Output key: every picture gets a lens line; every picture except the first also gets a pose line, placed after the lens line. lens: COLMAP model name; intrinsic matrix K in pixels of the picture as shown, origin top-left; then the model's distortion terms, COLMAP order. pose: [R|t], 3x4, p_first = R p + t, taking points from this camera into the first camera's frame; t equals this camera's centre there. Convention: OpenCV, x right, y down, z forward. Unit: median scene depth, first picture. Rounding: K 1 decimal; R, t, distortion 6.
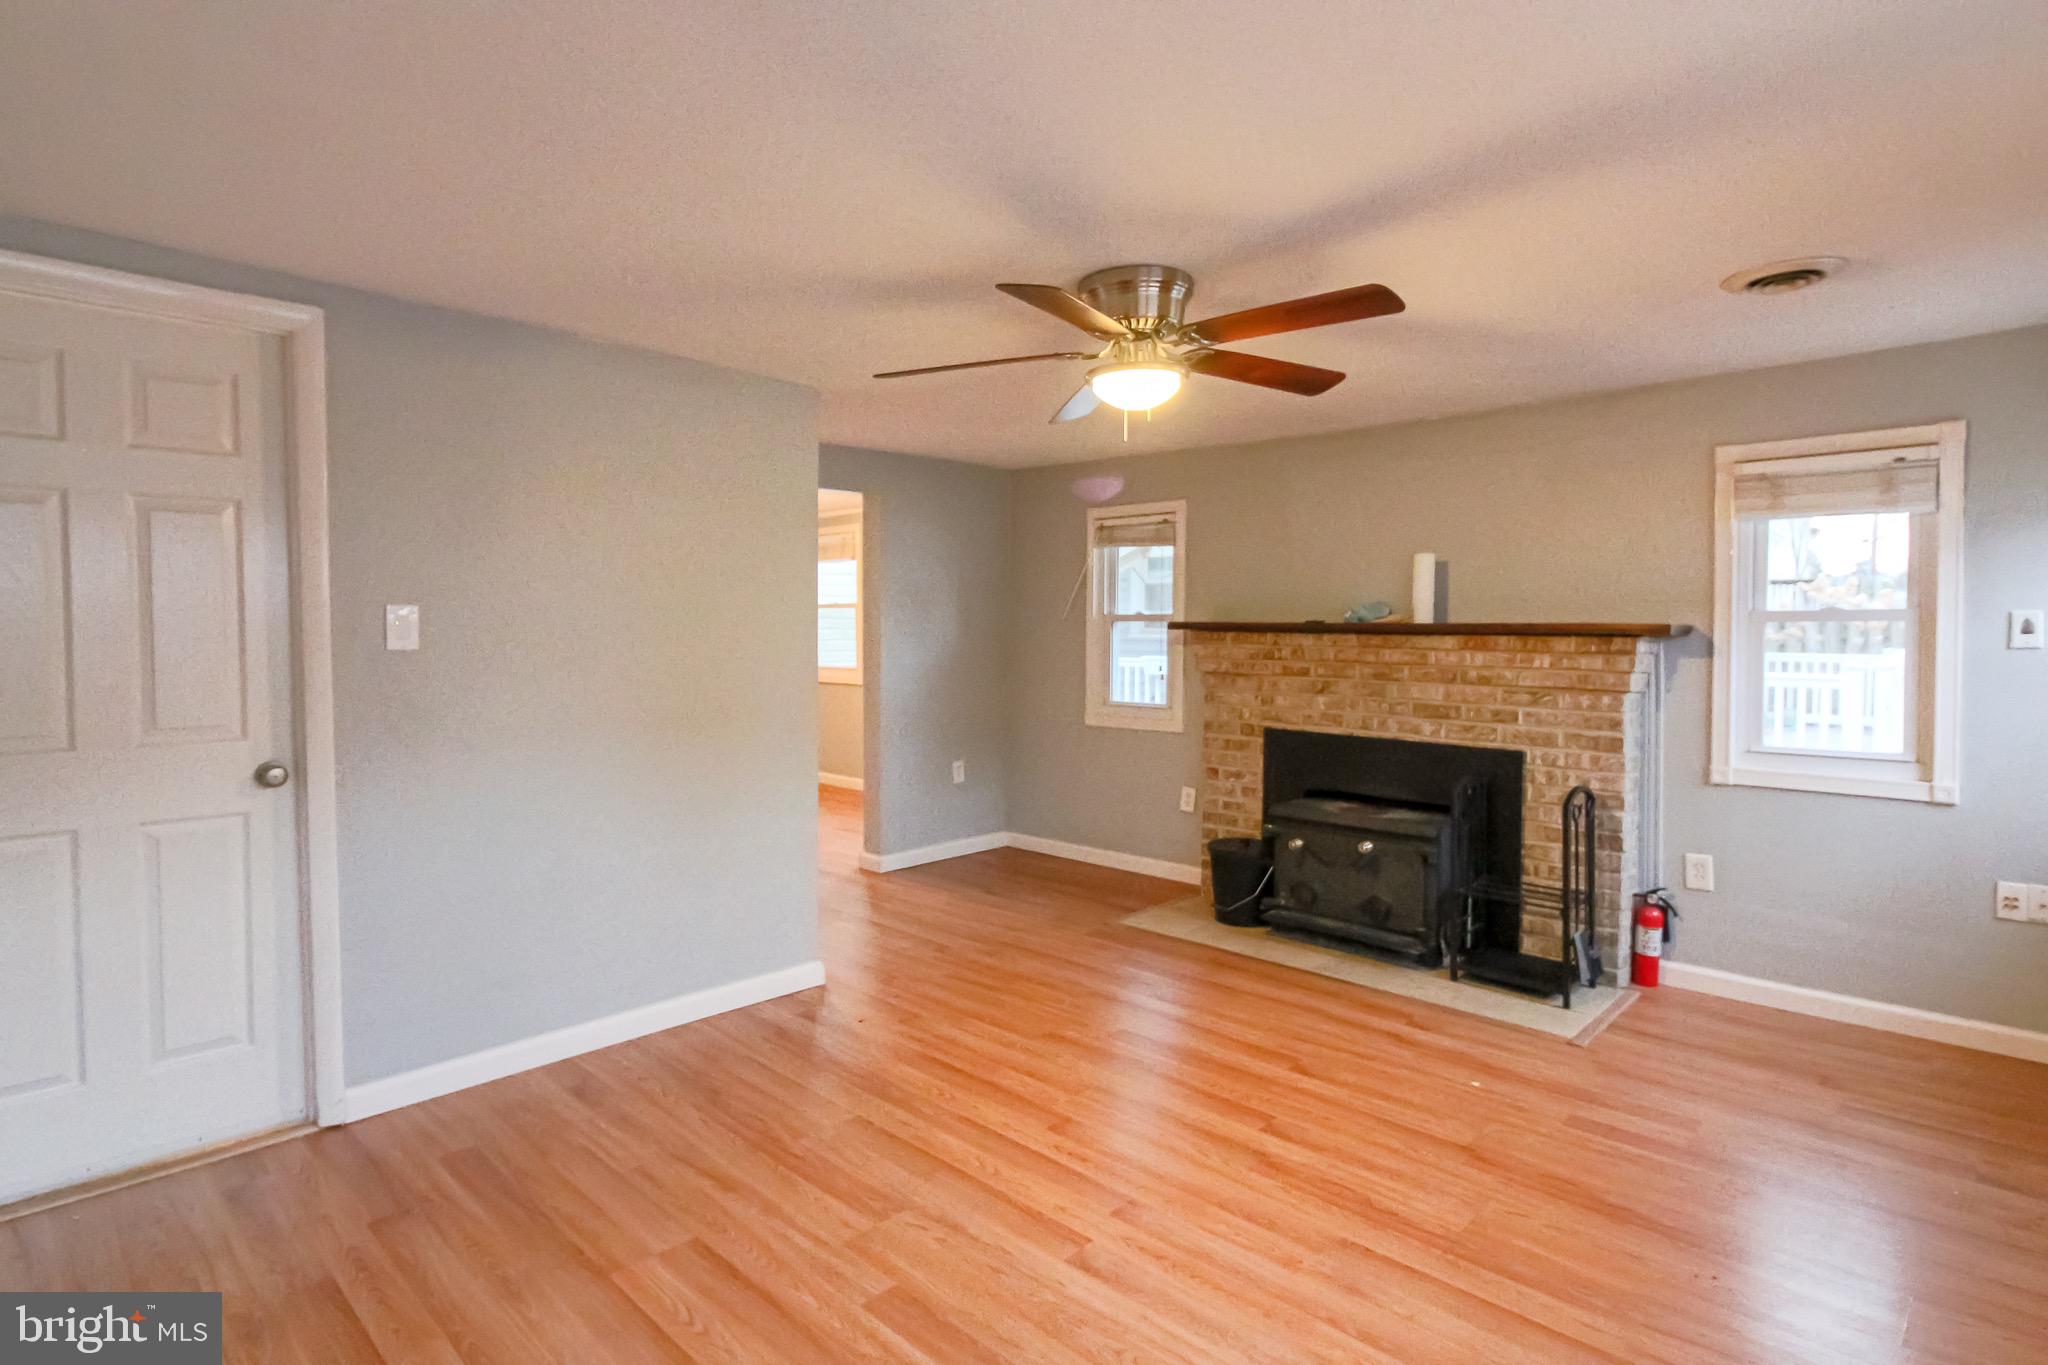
lens RADIAL K [[1044.9, 0, 1027.1], [0, 1044.9, 621.9], [0, 0, 1]] dist [0.003270, 0.000745]
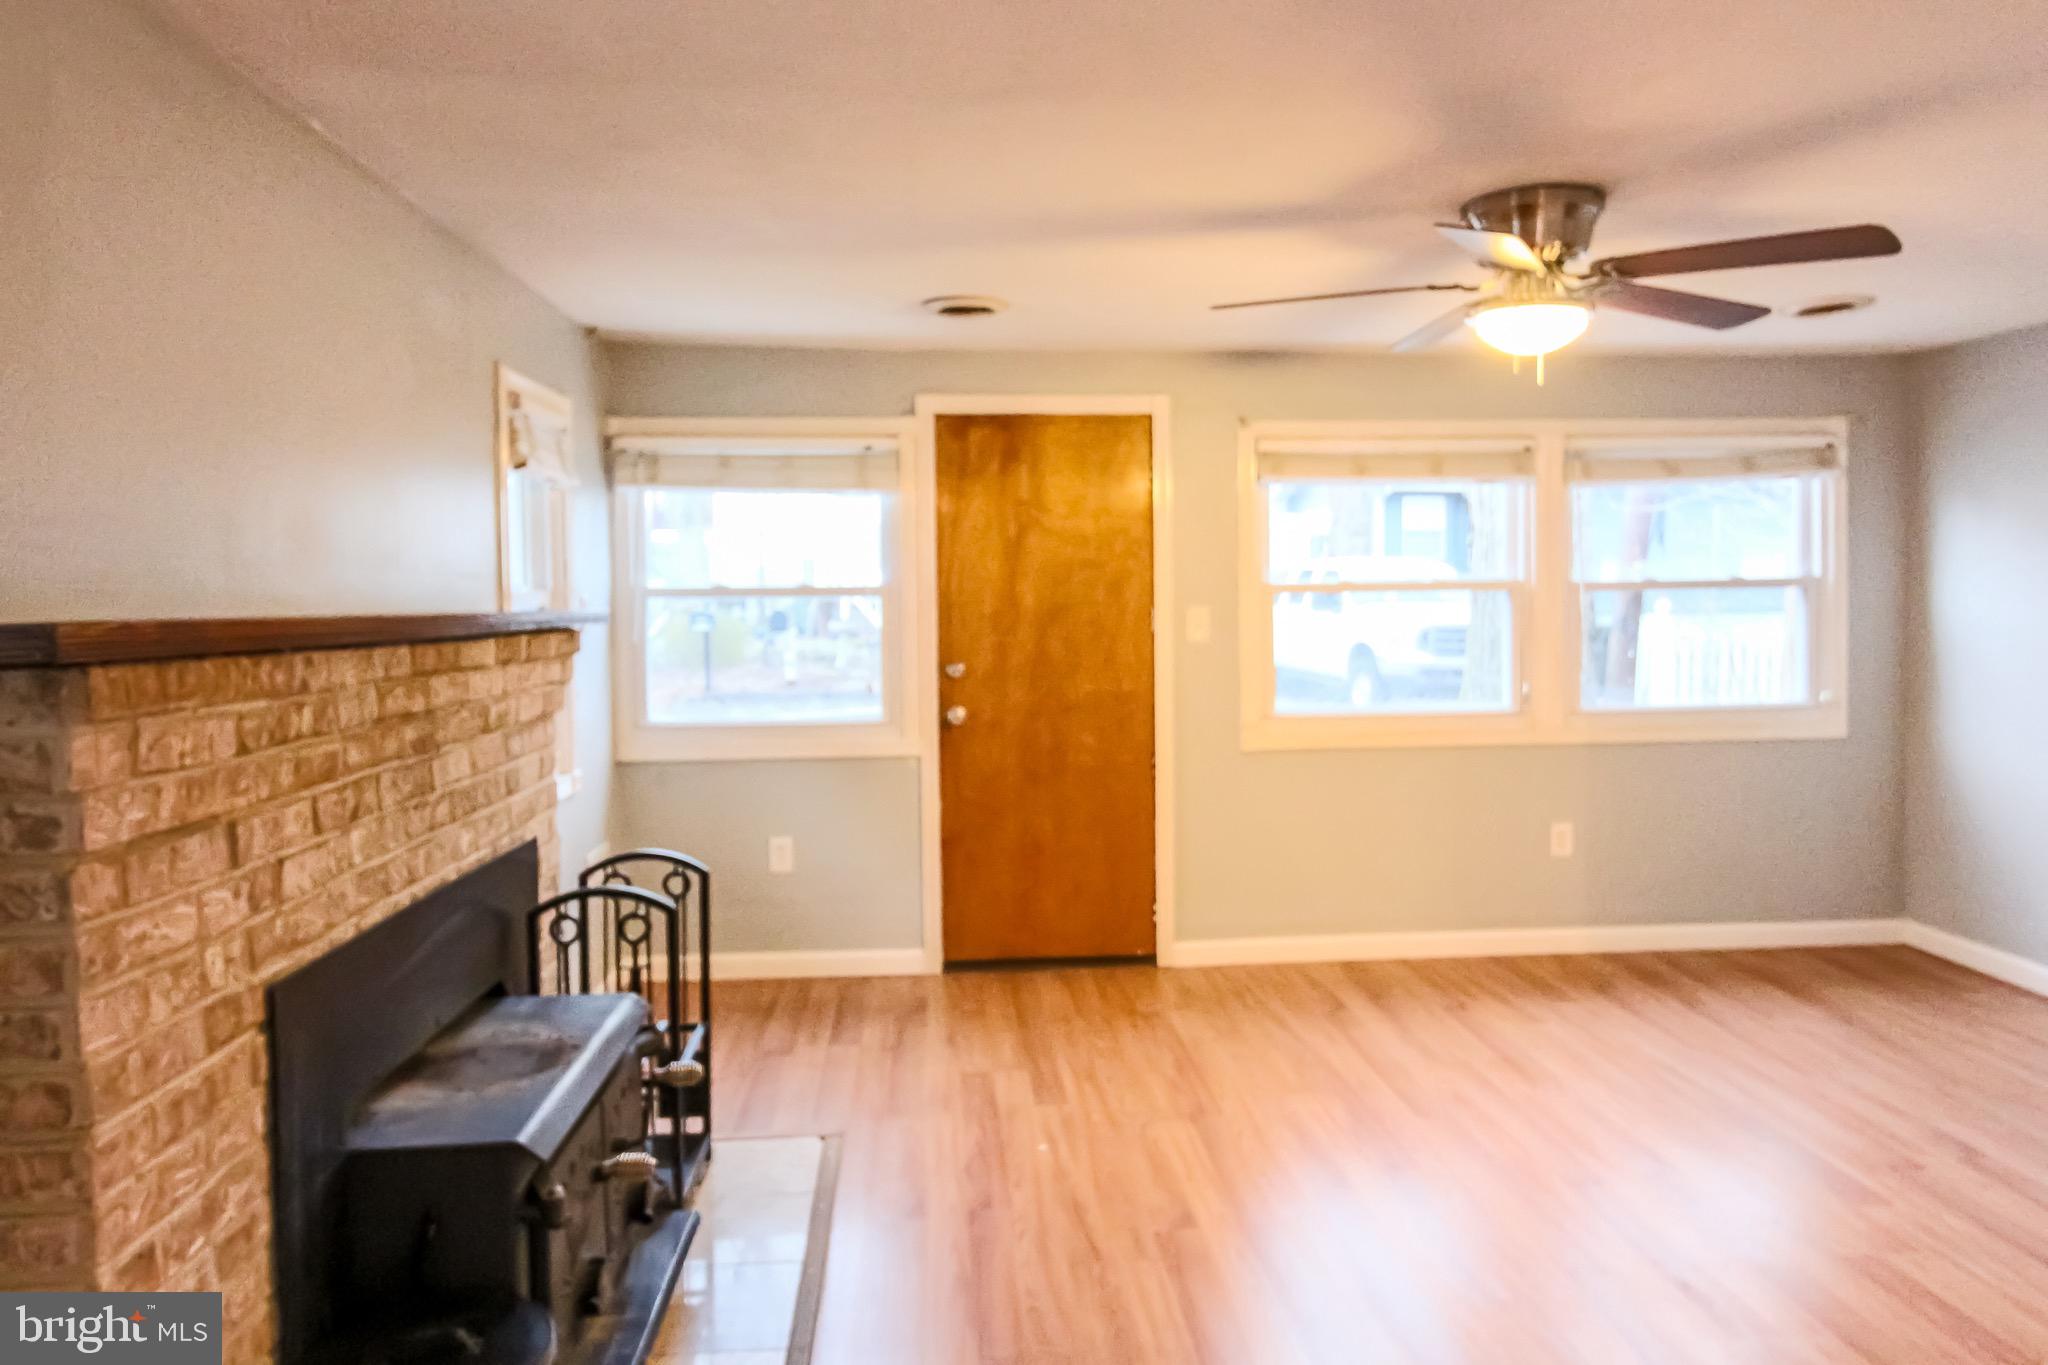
lens RADIAL K [[1314.3, 0, 1032.3], [0, 1314.3, 650.6], [0, 0, 1]] dist [0.011359, 0.002301]
pose [[-0.750223, -0.024208, 0.660741, -0.201418], [0.004834, 0.999102, 0.042093, -0.005874], [-0.661167, 0.034774, -0.749432, 1.372633]]
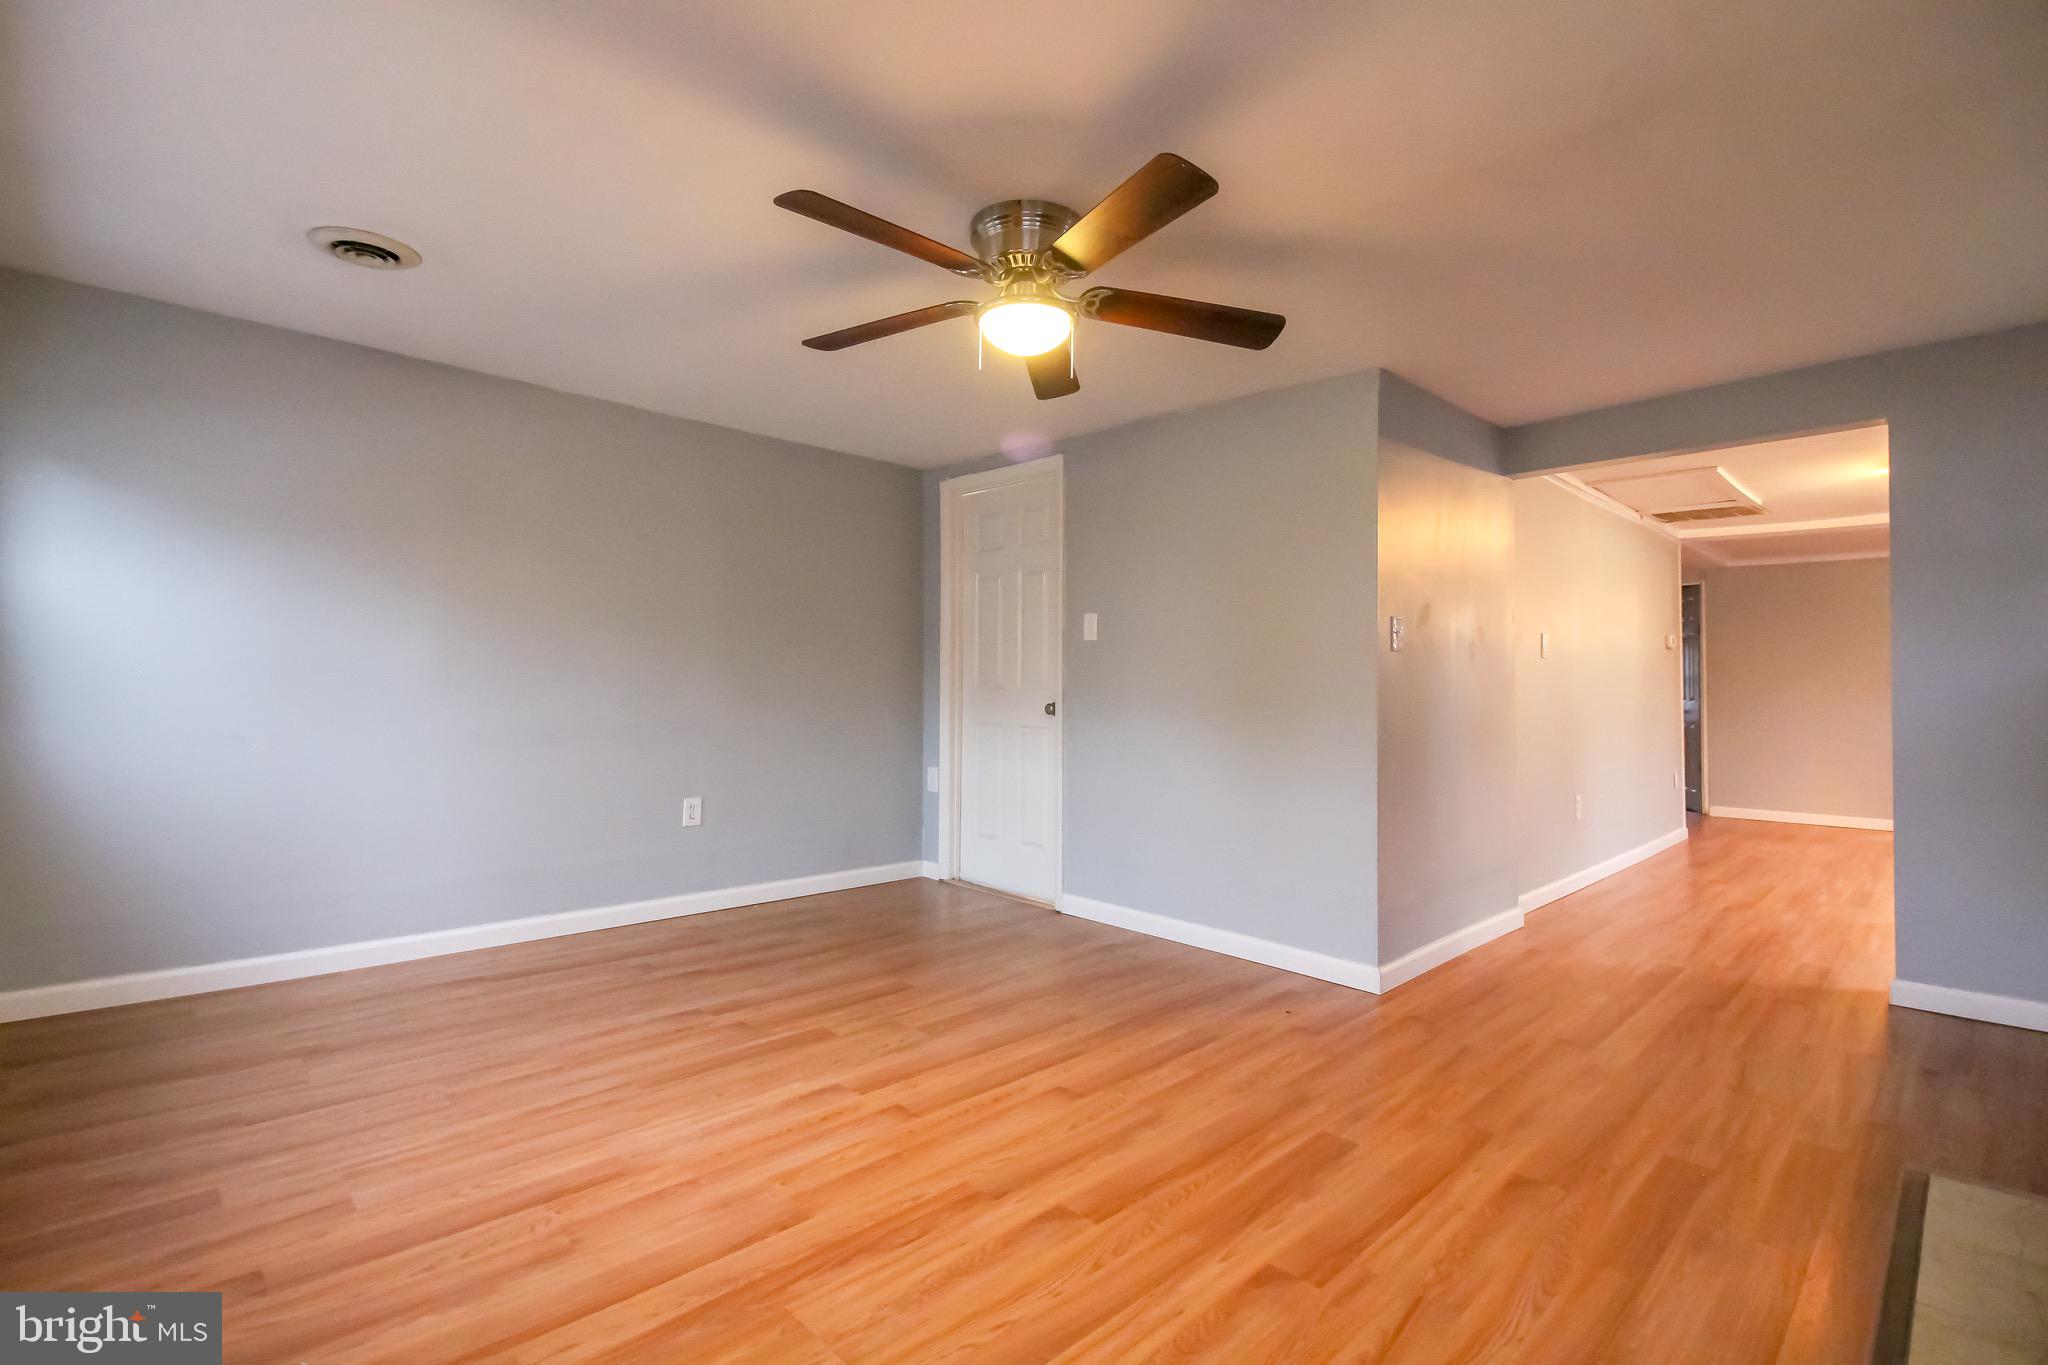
lens RADIAL K [[933.7, 0, 1022.2], [0, 933.7, 659.4], [0, 0, 1]] dist [0.017369, -0.012044]
pose [[-0.032620, -0.031162, -0.998982, 0.638766], [-0.011901, 0.999455, -0.030788, 0.074642], [0.999397, 0.010885, -0.032973, 0.686471]]
